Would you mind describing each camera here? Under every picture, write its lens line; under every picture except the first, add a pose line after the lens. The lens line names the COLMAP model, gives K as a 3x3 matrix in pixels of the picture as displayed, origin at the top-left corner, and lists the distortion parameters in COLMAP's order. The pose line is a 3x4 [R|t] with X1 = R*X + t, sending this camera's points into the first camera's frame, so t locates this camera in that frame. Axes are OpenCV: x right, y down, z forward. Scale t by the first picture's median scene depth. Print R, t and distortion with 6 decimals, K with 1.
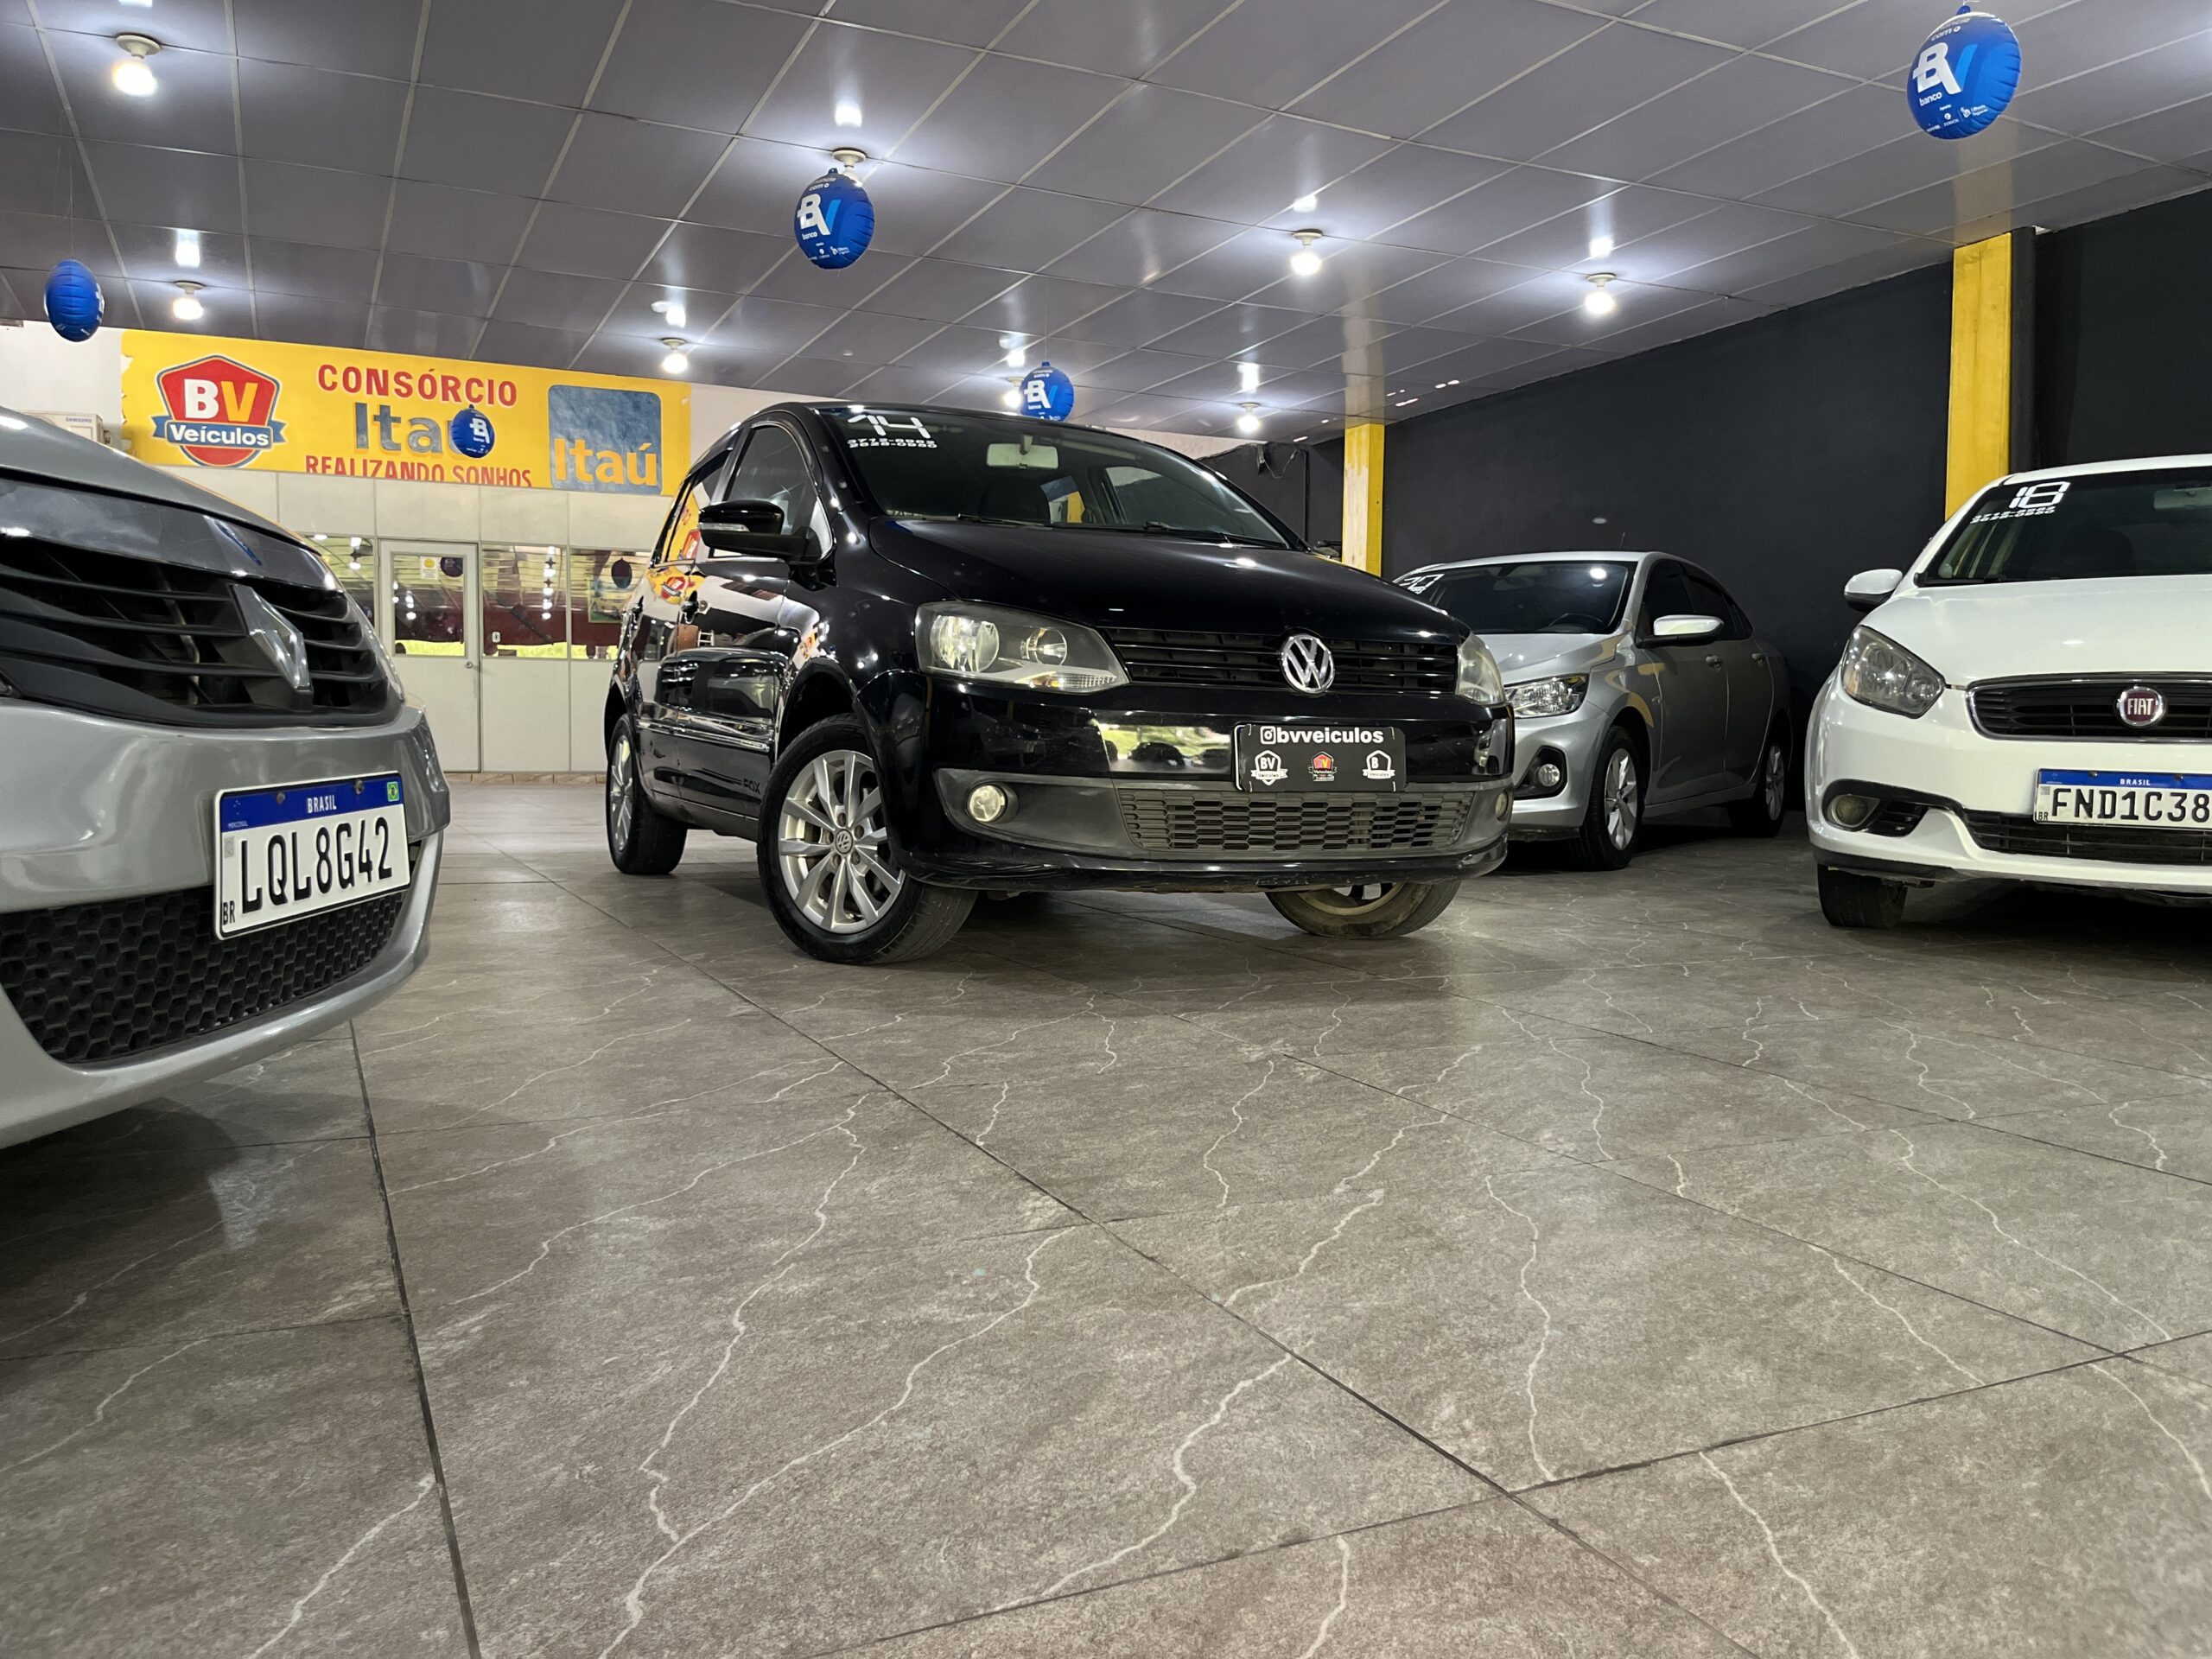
lens RADIAL K [[1656.5, 0, 1105.3], [0, 1656.5, 868.4], [0, 0, 1]] dist [0.067246, -0.093067]
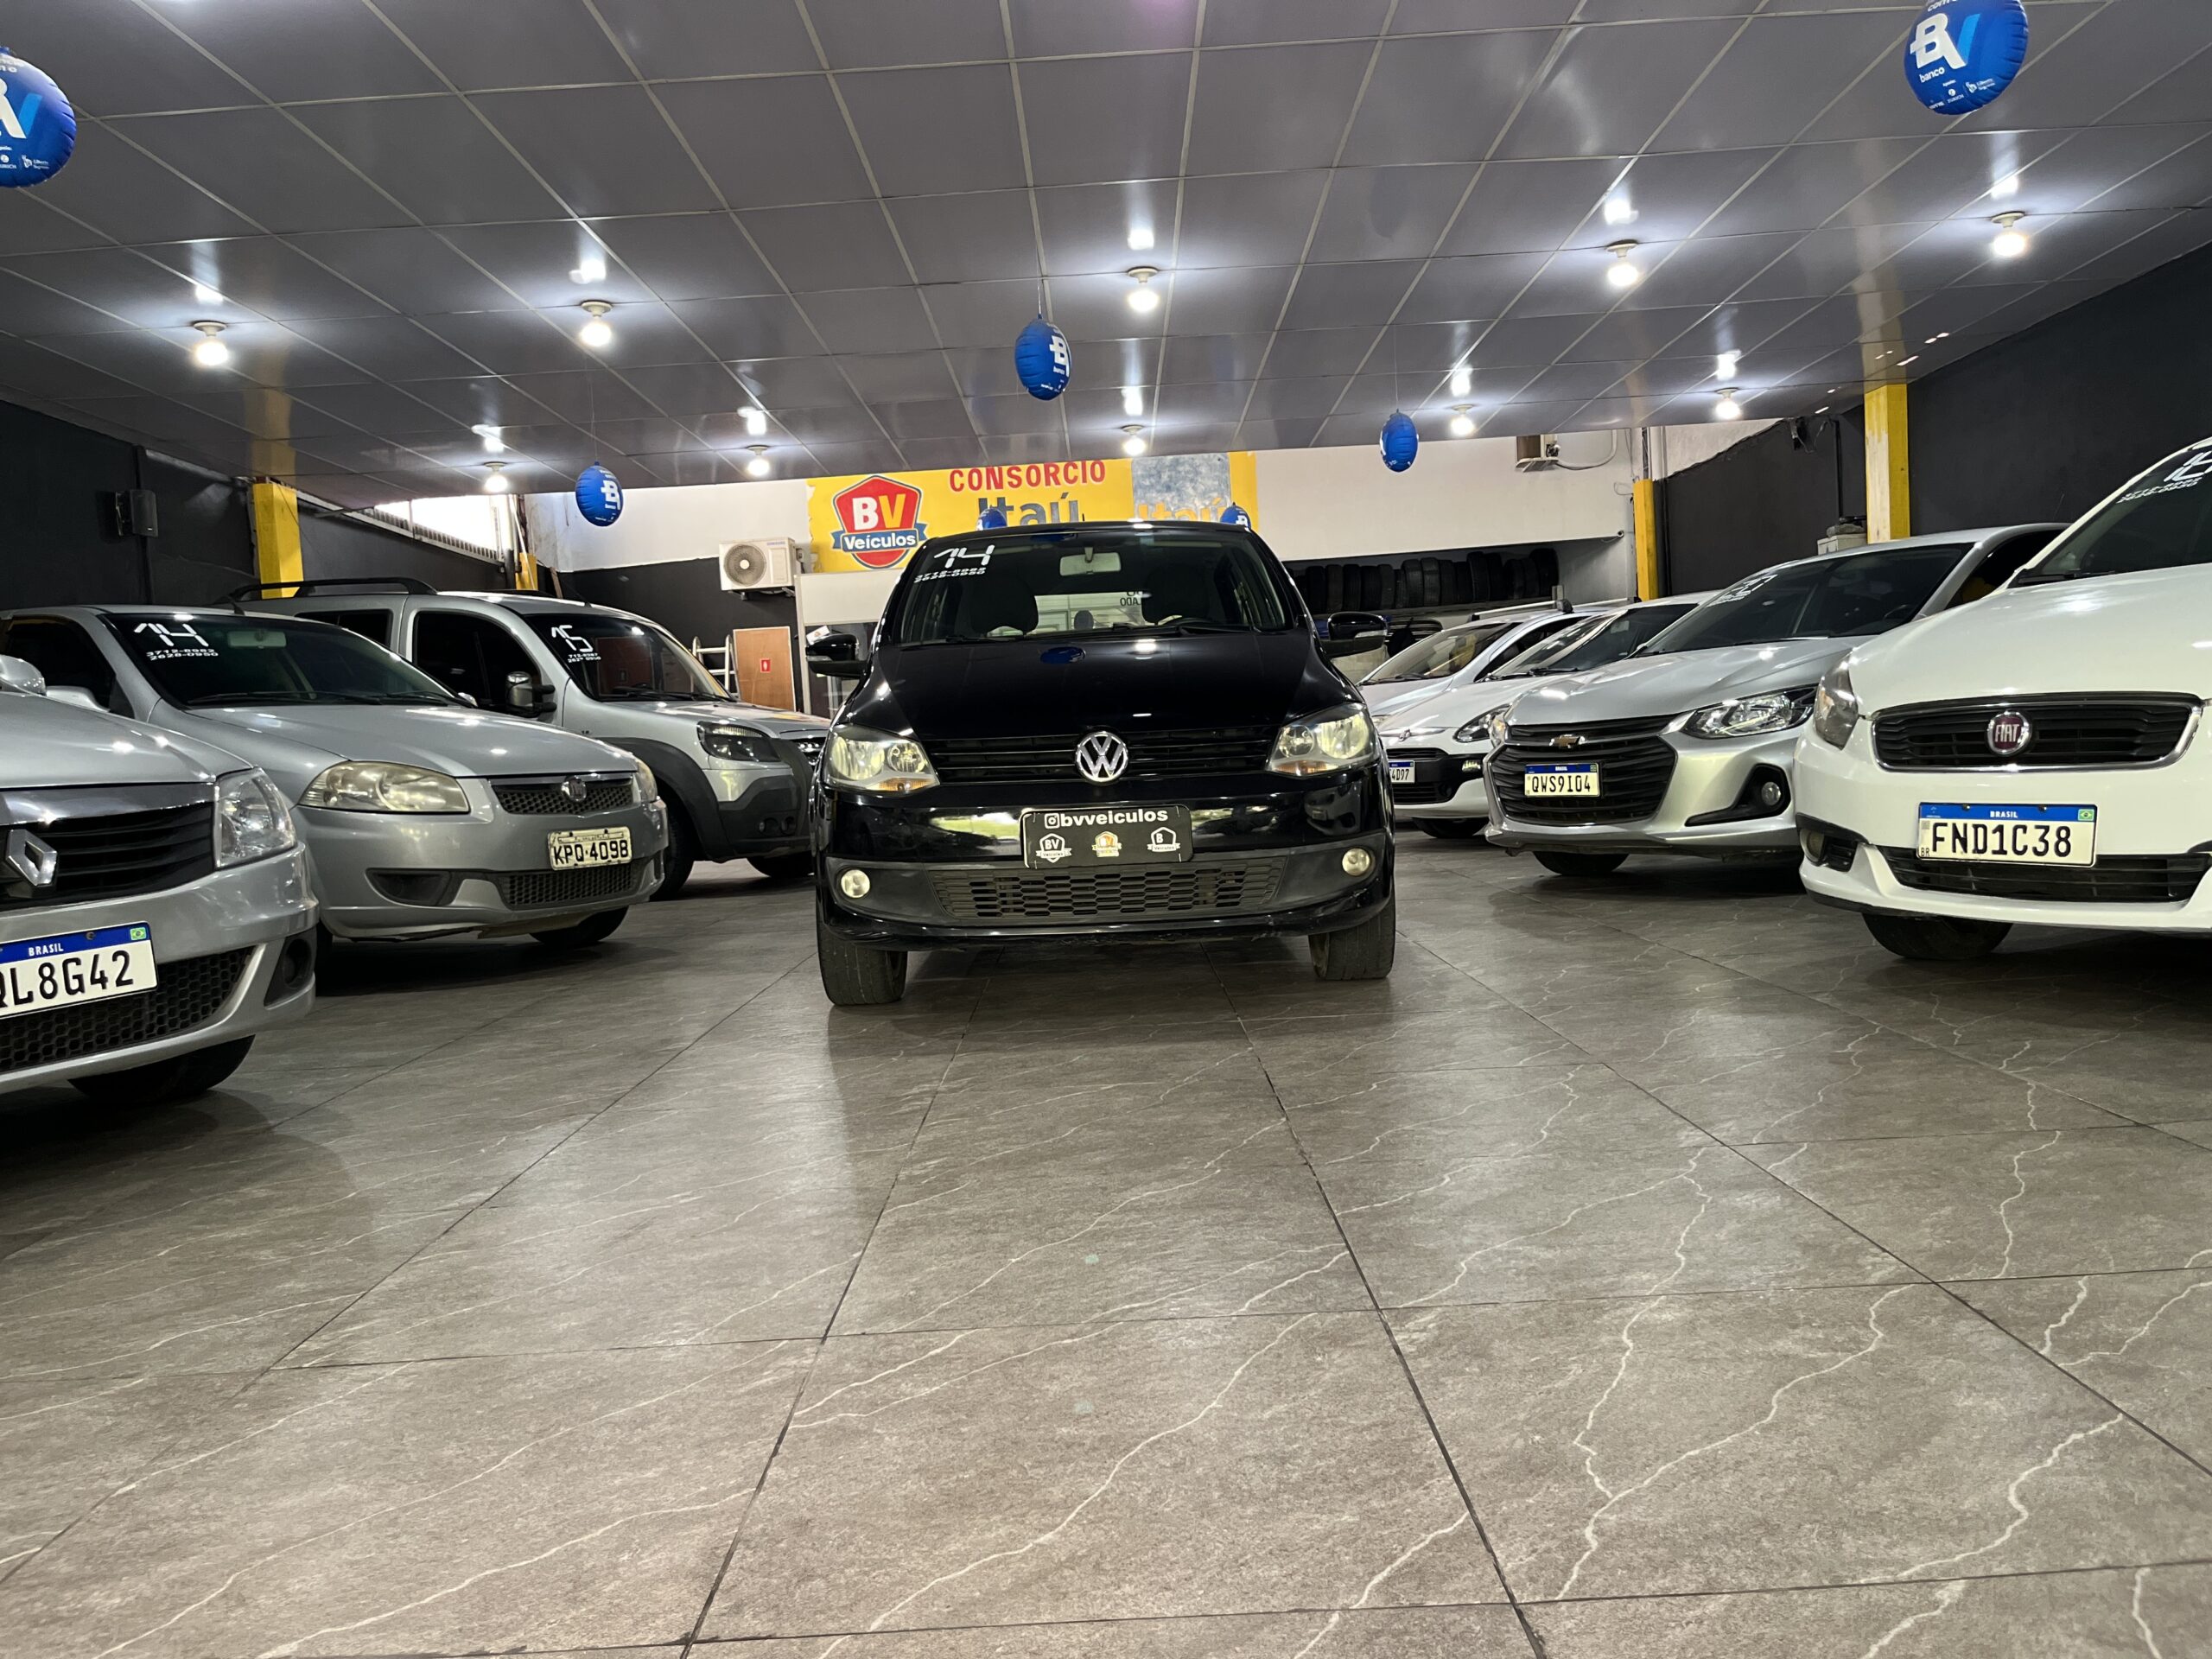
lens RADIAL K [[1656.5, 0, 1105.3], [0, 1656.5, 868.4], [0, 0, 1]] dist [0.067246, -0.093067]
pose [[0.898770, -0.033243, -0.437159, 0.571602], [0.033576, 0.999412, -0.006968, -0.031774], [0.437133, -0.008415, 0.899357, -0.053683]]
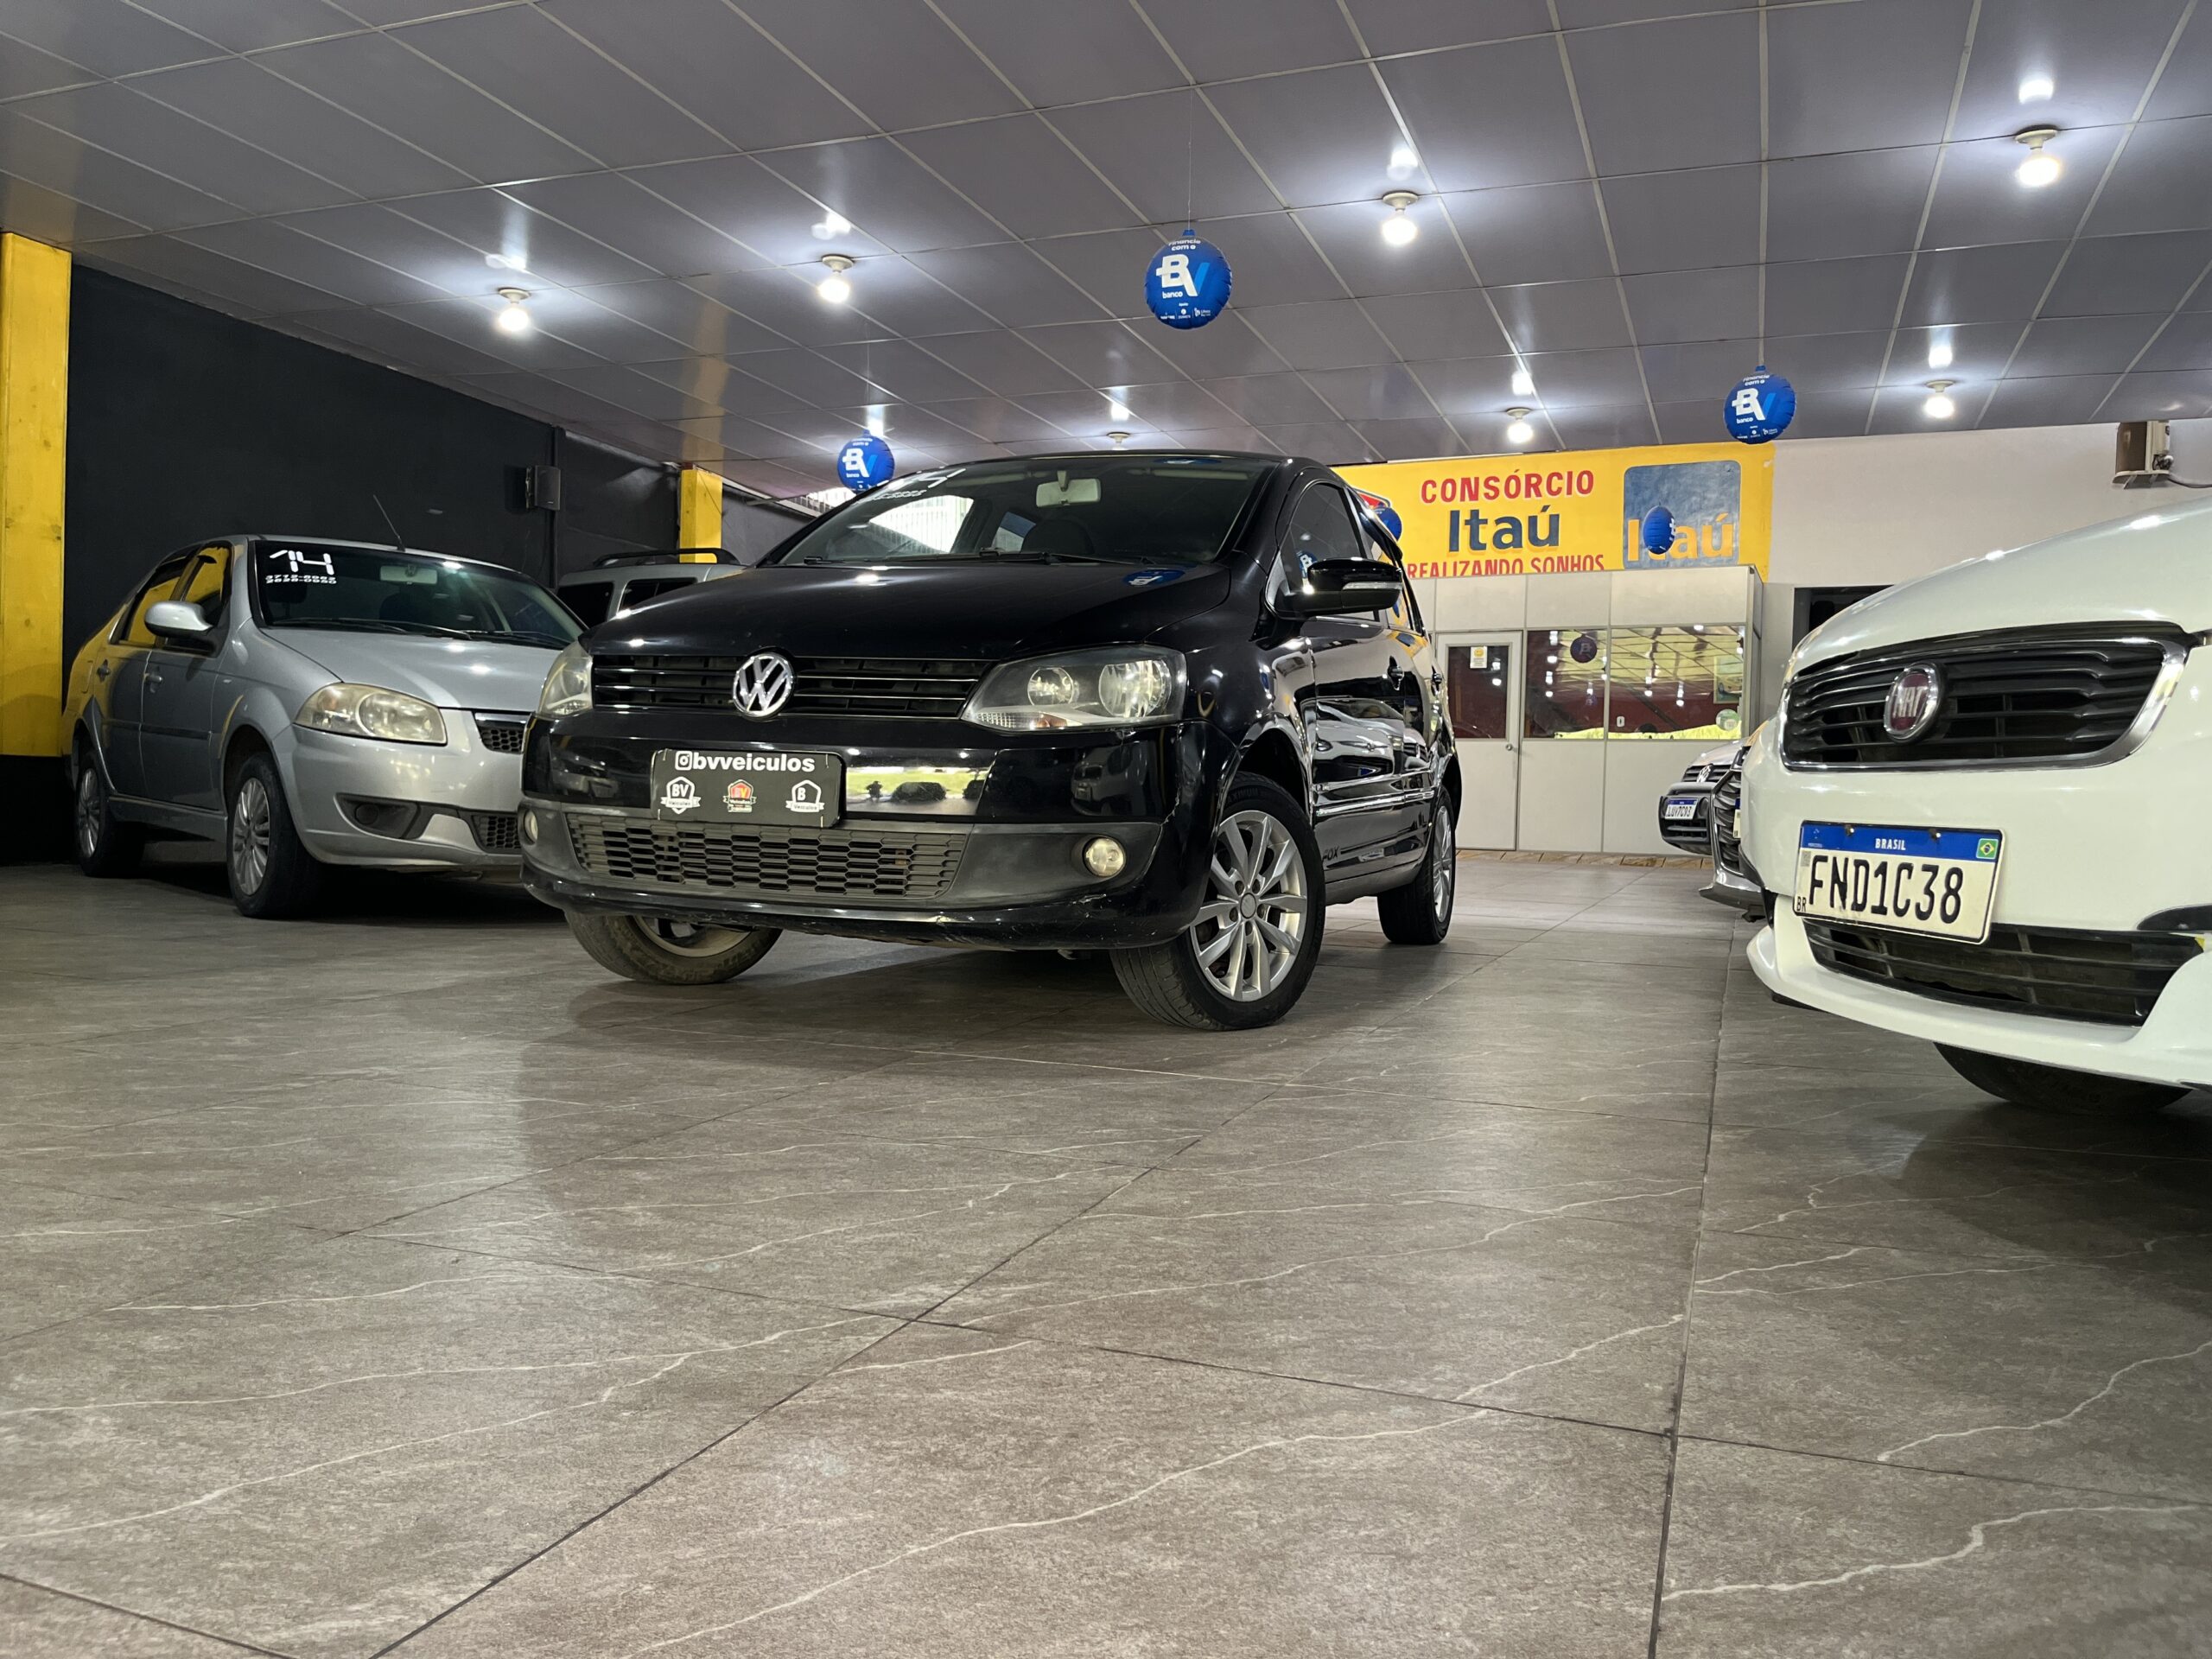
lens RADIAL K [[1676.2, 0, 1108.6], [0, 1676.2, 844.4], [0, 0, 1]] dist [0.017591, -0.007645]
pose [[0.688895, 0.022341, -0.724517, 0.828423], [-0.073493, 0.996527, -0.039150, -0.012494], [0.721126, 0.080217, 0.688144, 0.457472]]
